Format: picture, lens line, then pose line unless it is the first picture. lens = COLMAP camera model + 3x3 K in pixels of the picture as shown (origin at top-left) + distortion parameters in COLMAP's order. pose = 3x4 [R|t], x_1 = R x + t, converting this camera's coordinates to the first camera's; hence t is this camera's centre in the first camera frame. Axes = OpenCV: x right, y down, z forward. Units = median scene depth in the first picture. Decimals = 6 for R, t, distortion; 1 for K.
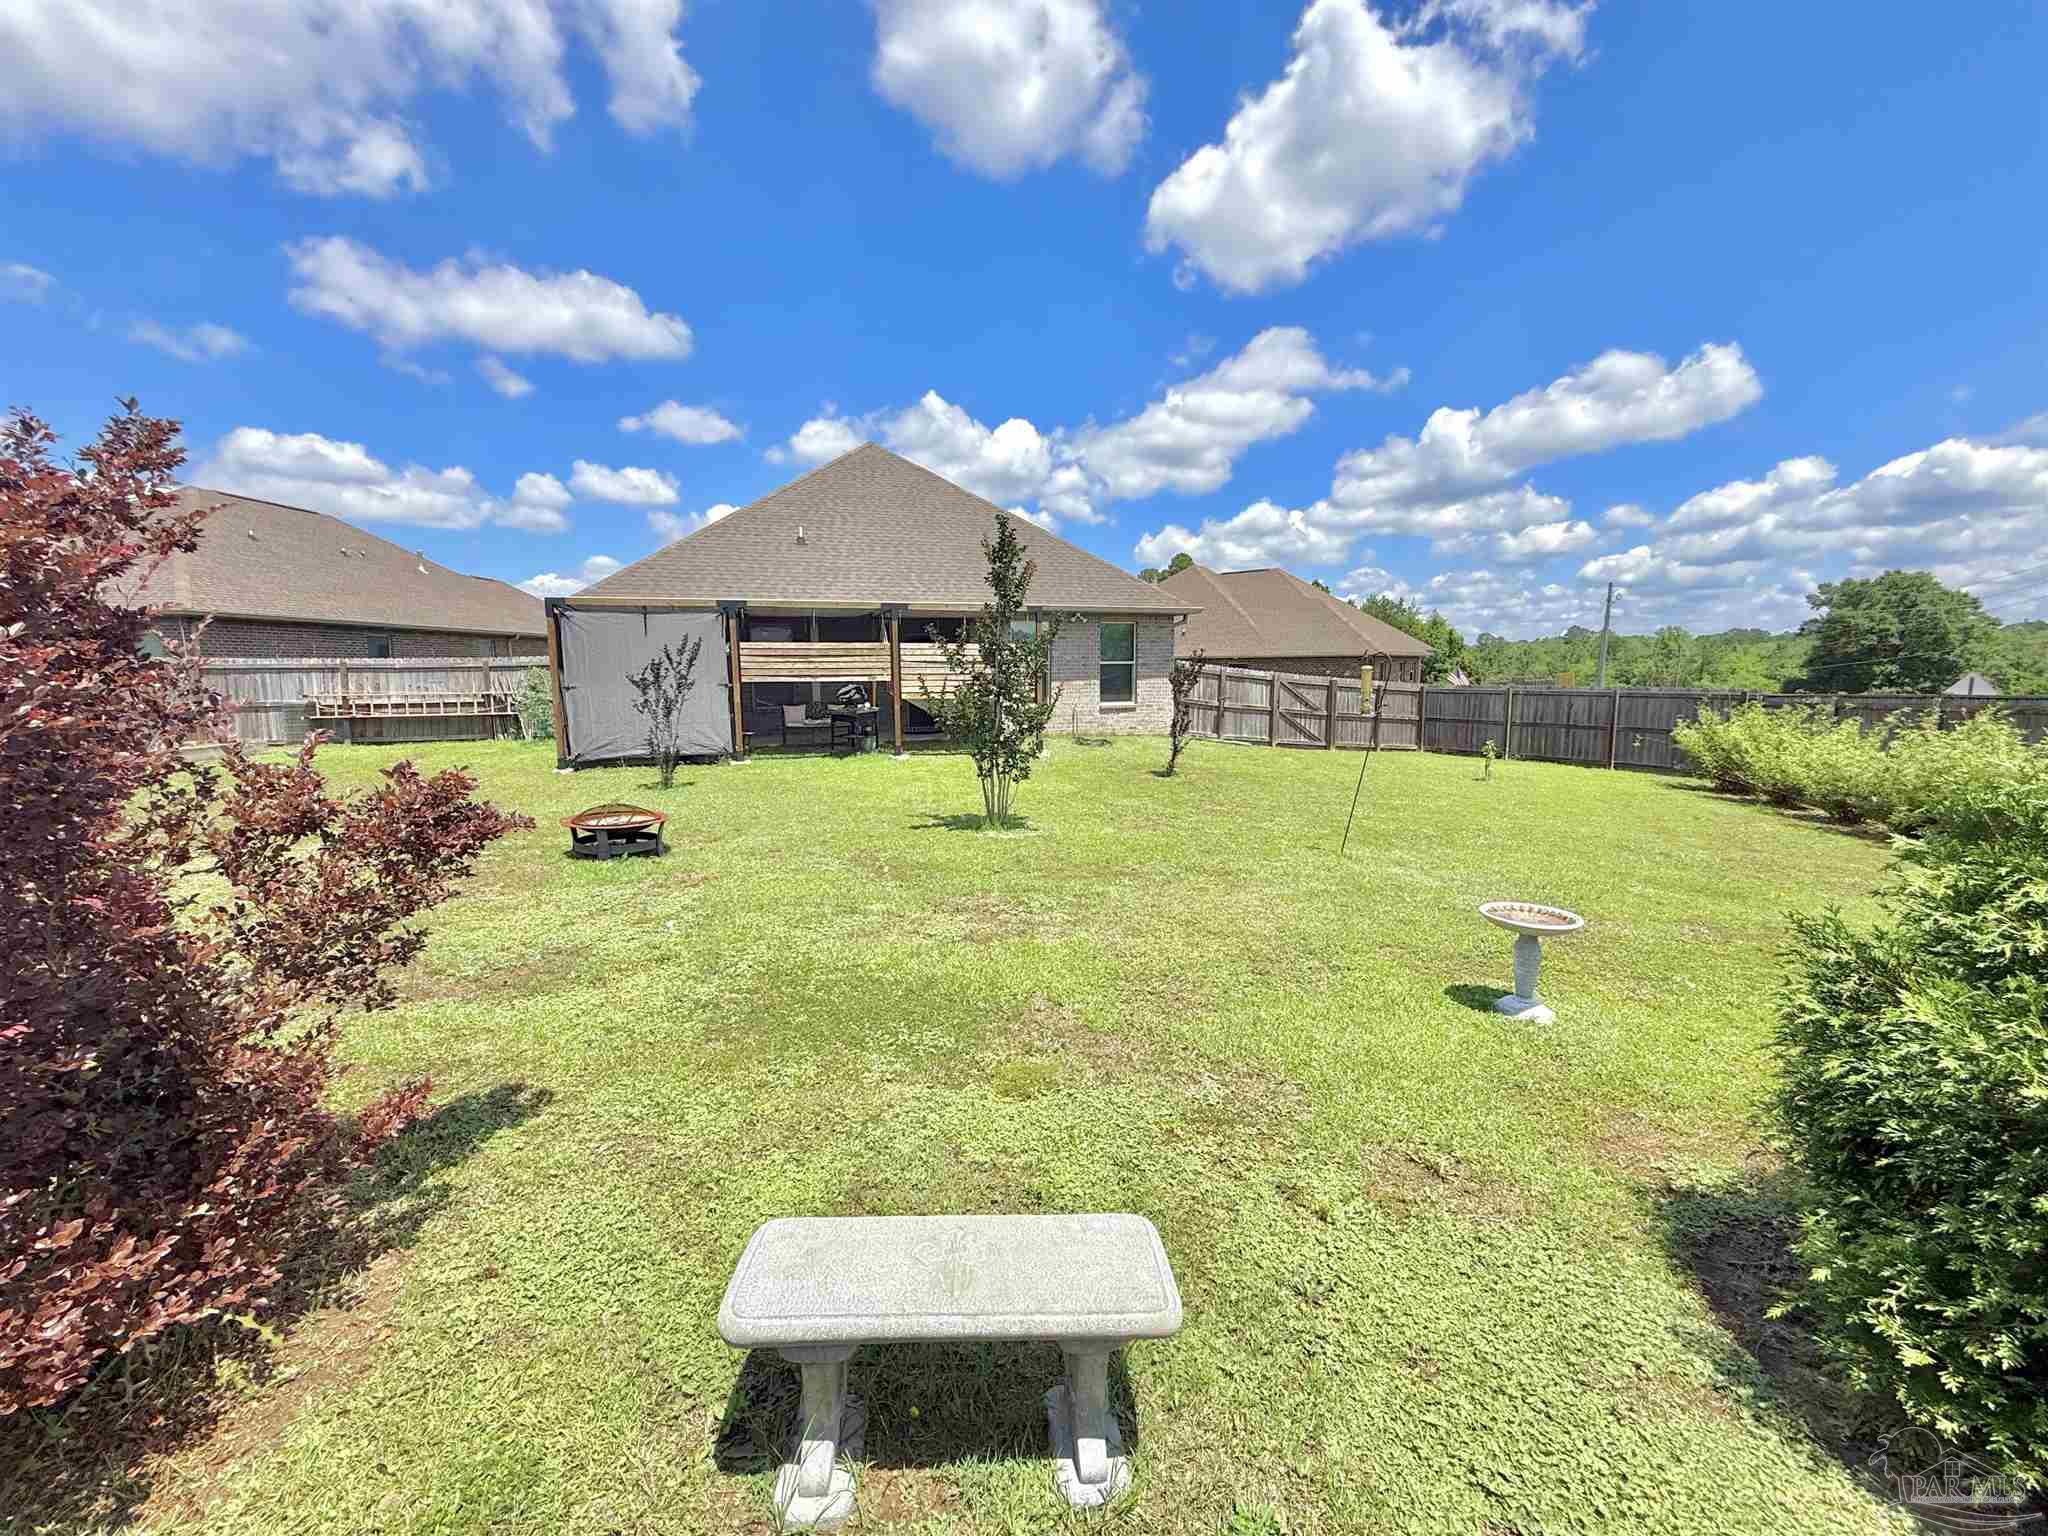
lens RADIAL K [[823.8, 0, 1011.5], [0, 823.8, 768.2], [0, 0, 1]] dist [0.003728, 0.000636]
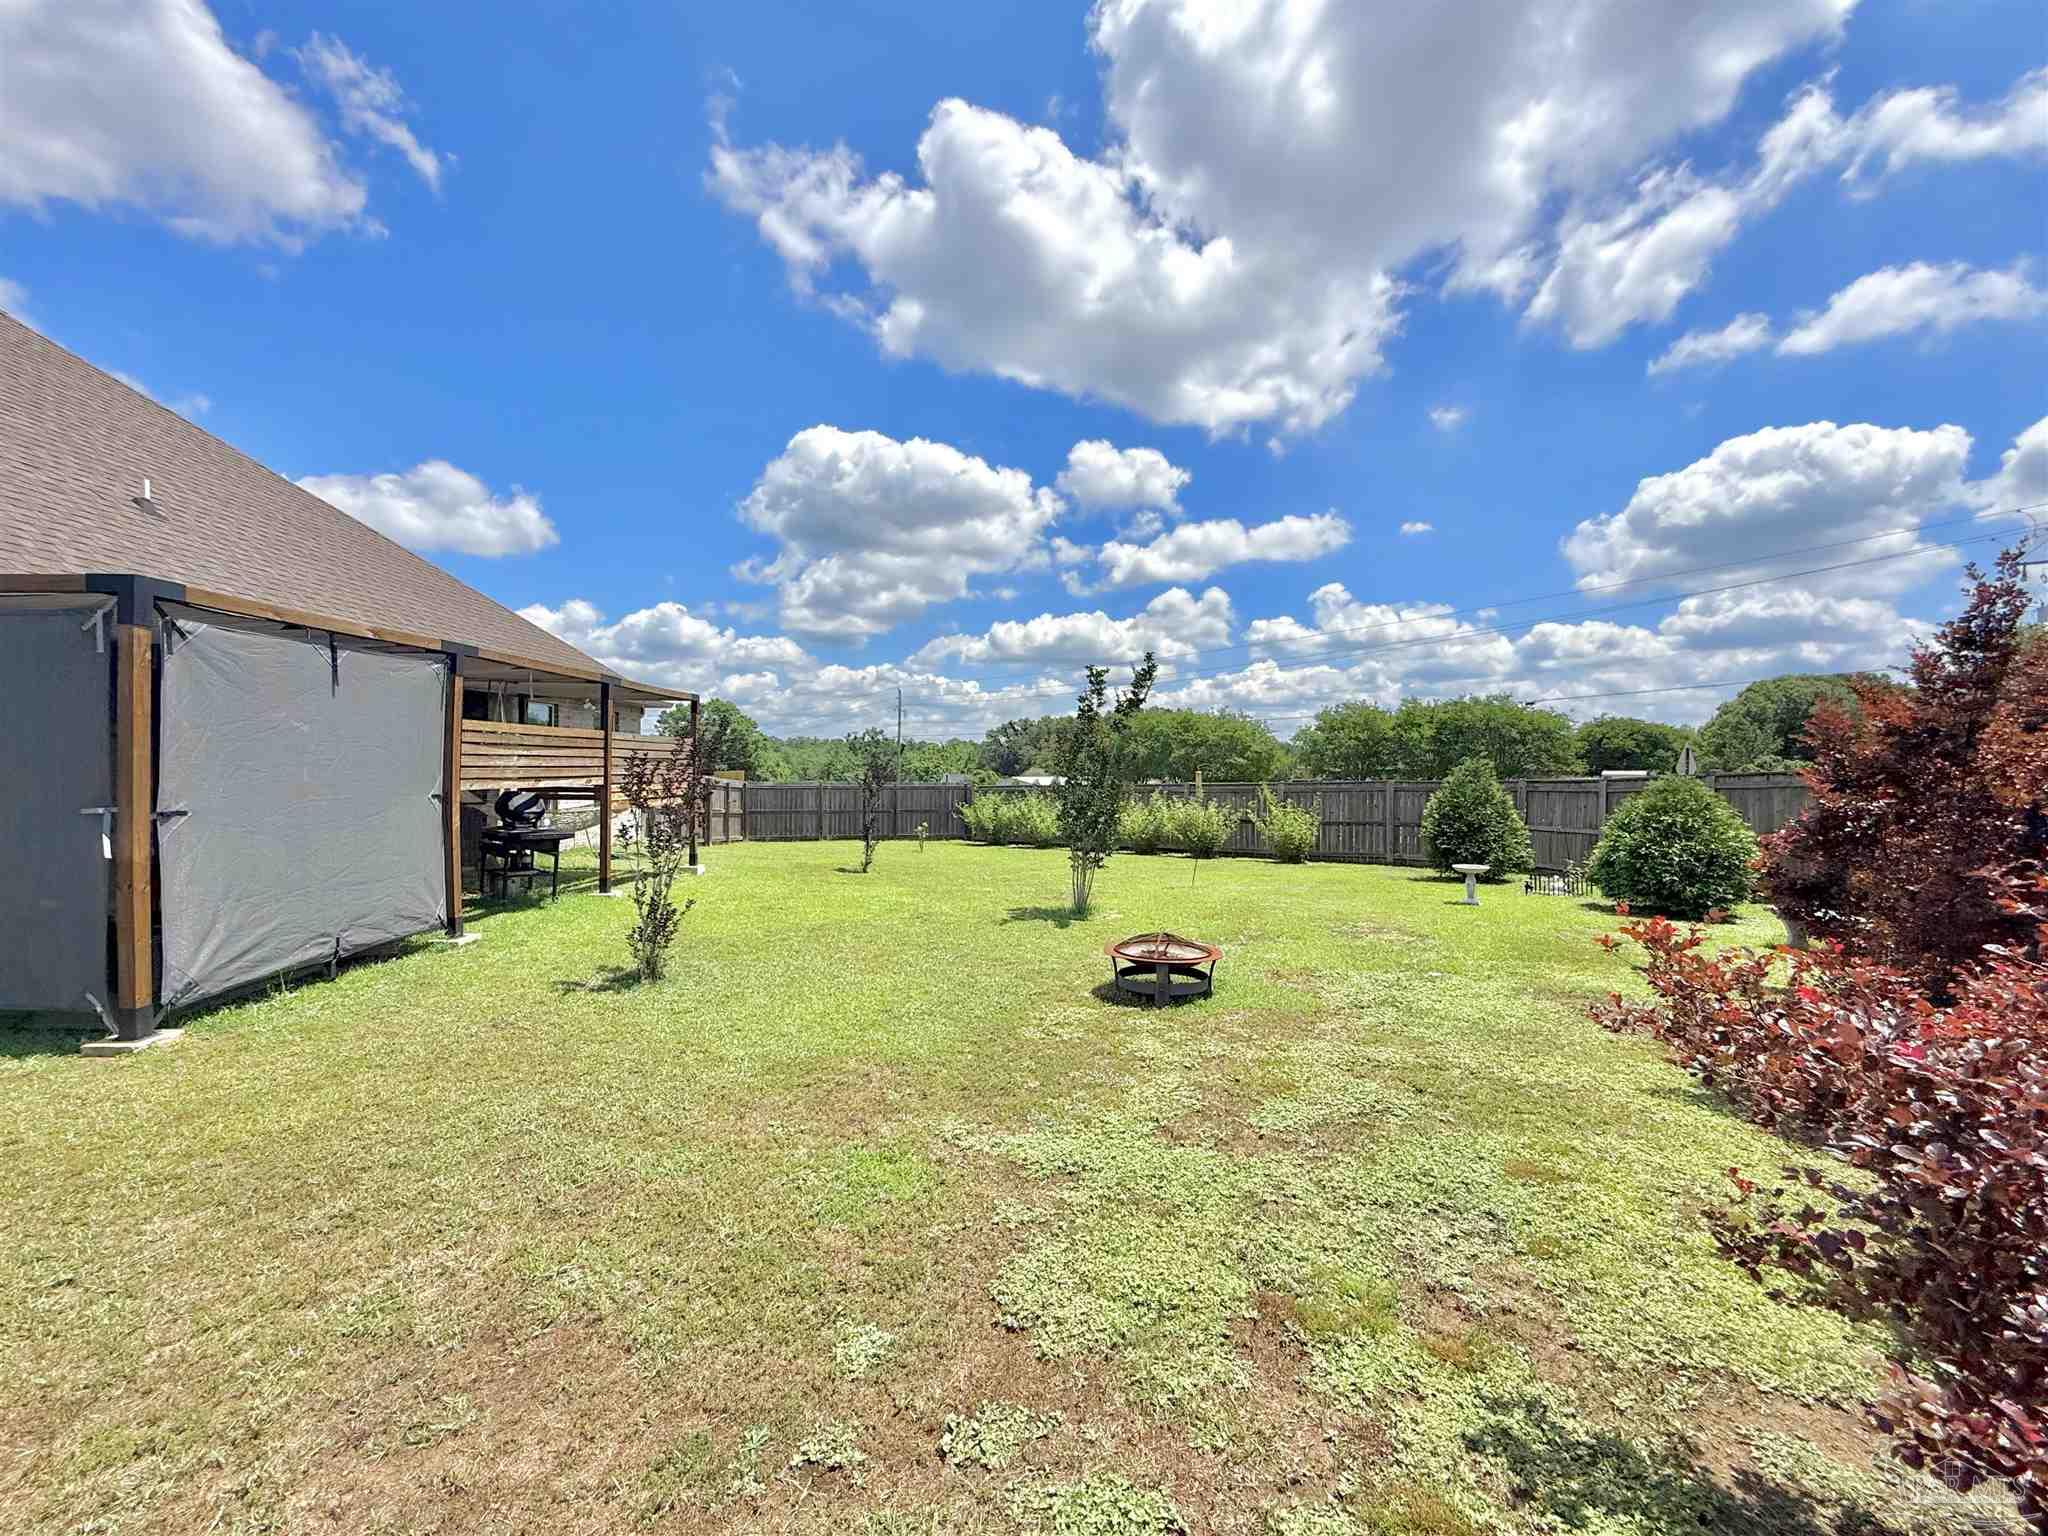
lens RADIAL K [[803.2, 0, 1024.0], [0, 803.2, 768.0], [0, 0, 1]] dist [0.000777, 0.000263]
pose [[0.307850, 0.008209, 0.951400, -0.454749], [0.097049, 0.994476, -0.039984, -0.040432], [-0.946472, 0.104642, 0.305352, 0.311502]]
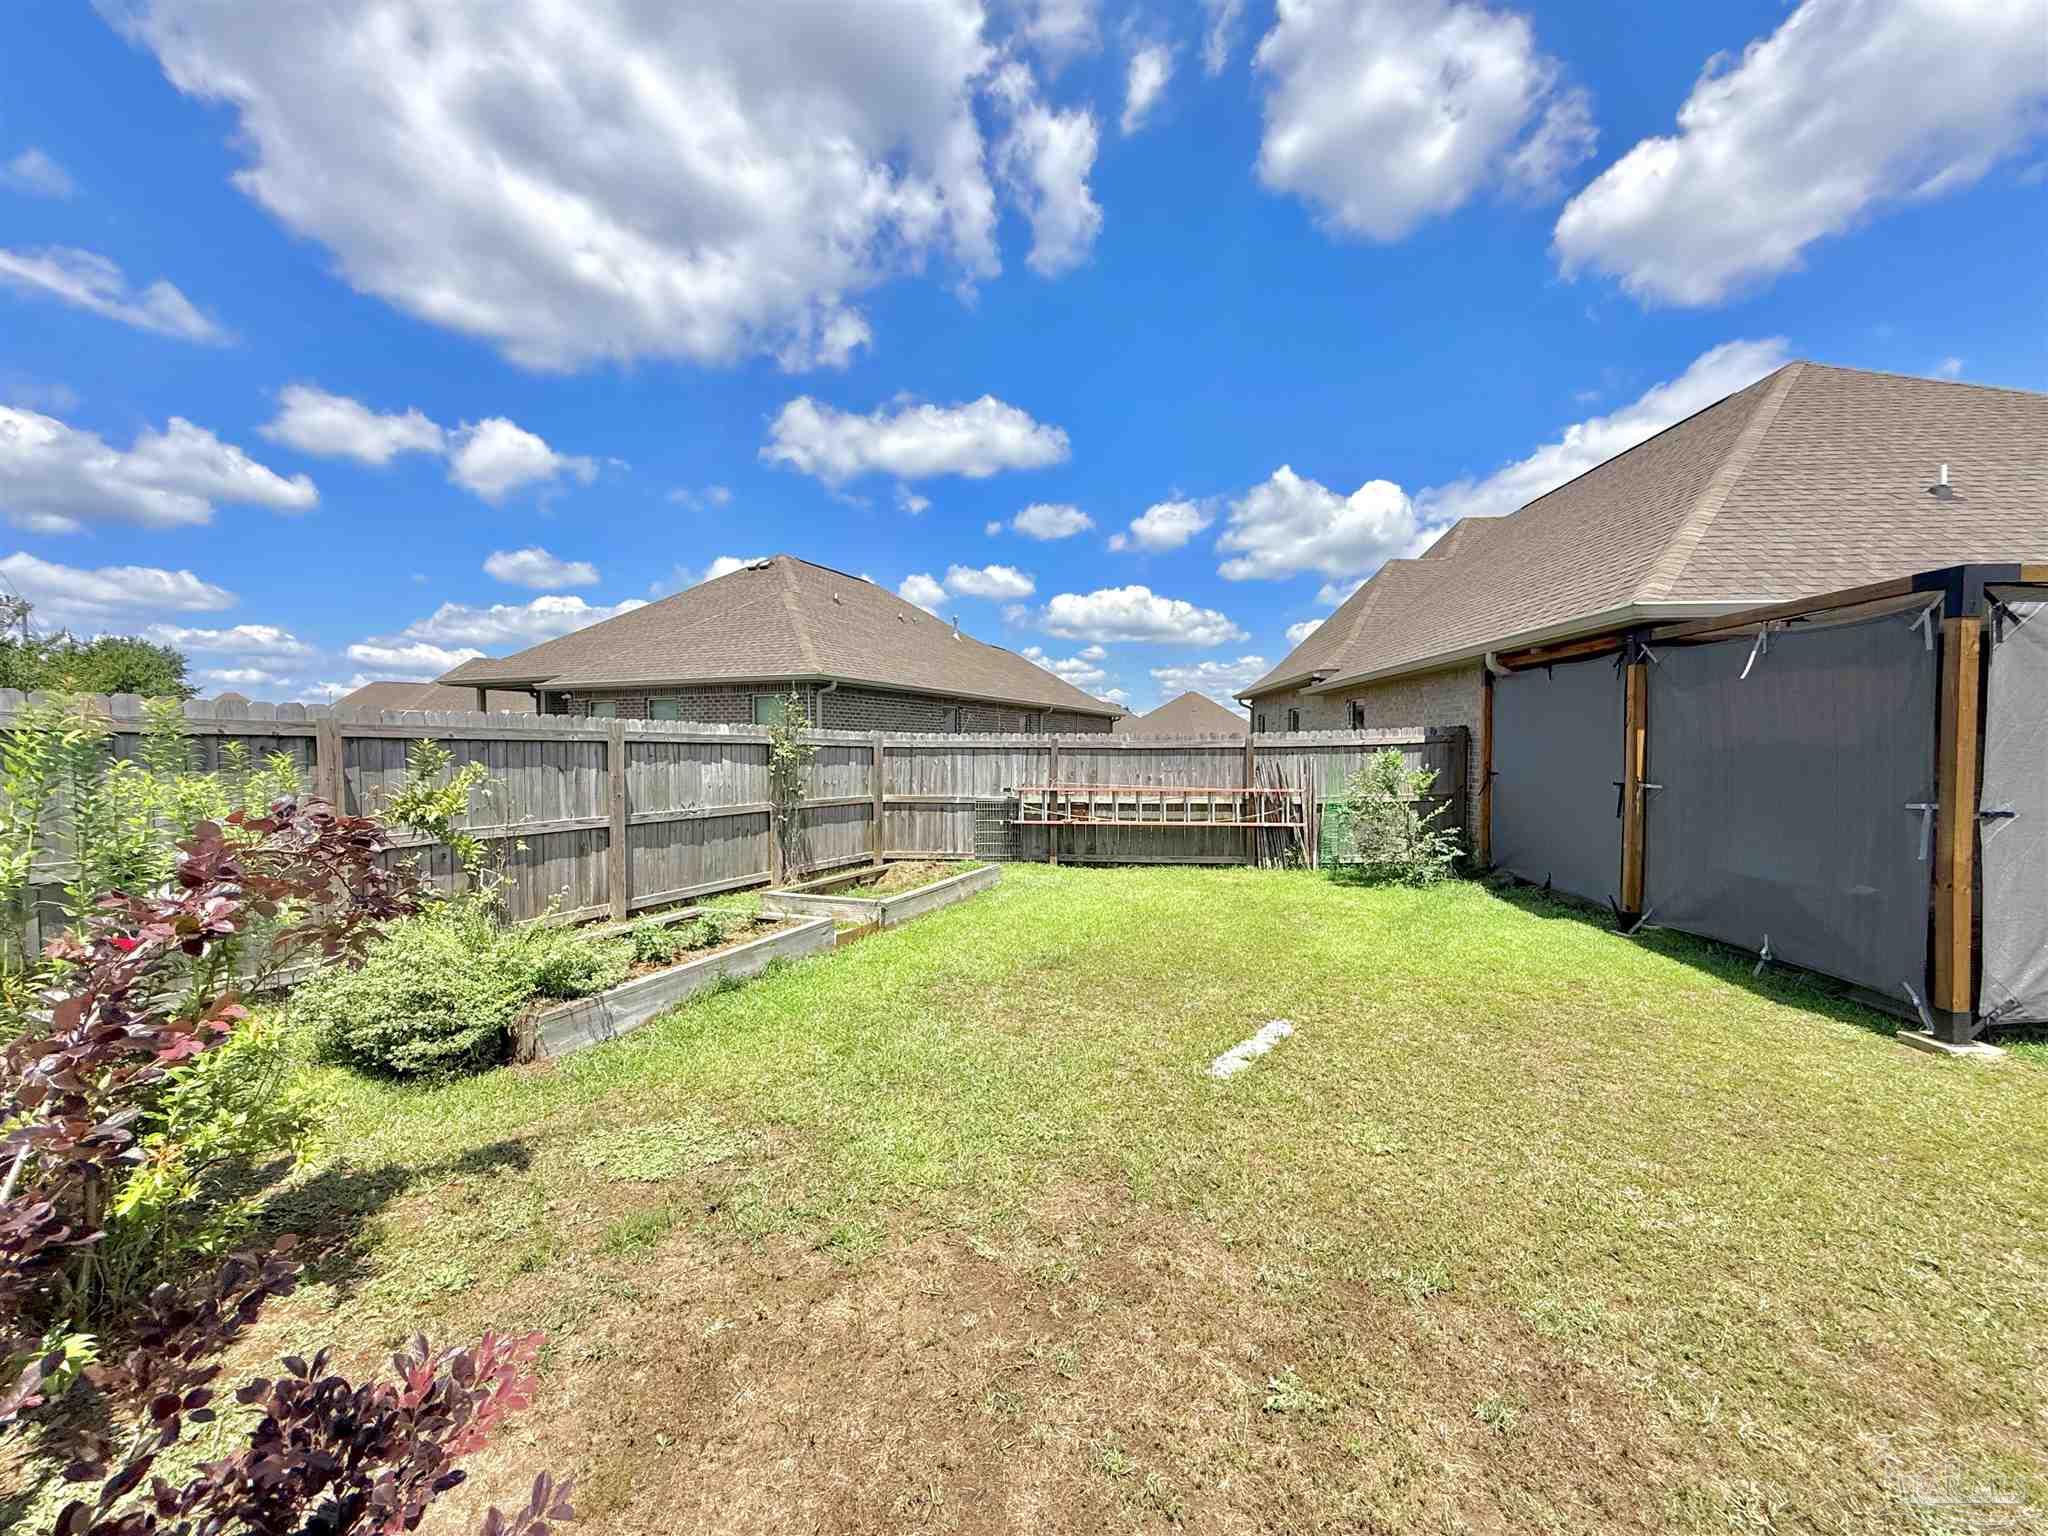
lens RADIAL K [[819.4, 0, 1024.0], [0, 819.4, 768.0], [0, 0, 1]] dist [-0.003978, -0.000129]
pose [[0.925315, 0.019387, -0.378704, -0.483781], [-0.052575, 0.995606, -0.077492, -0.044388], [0.375537, 0.091615, 0.922268, 0.322368]]
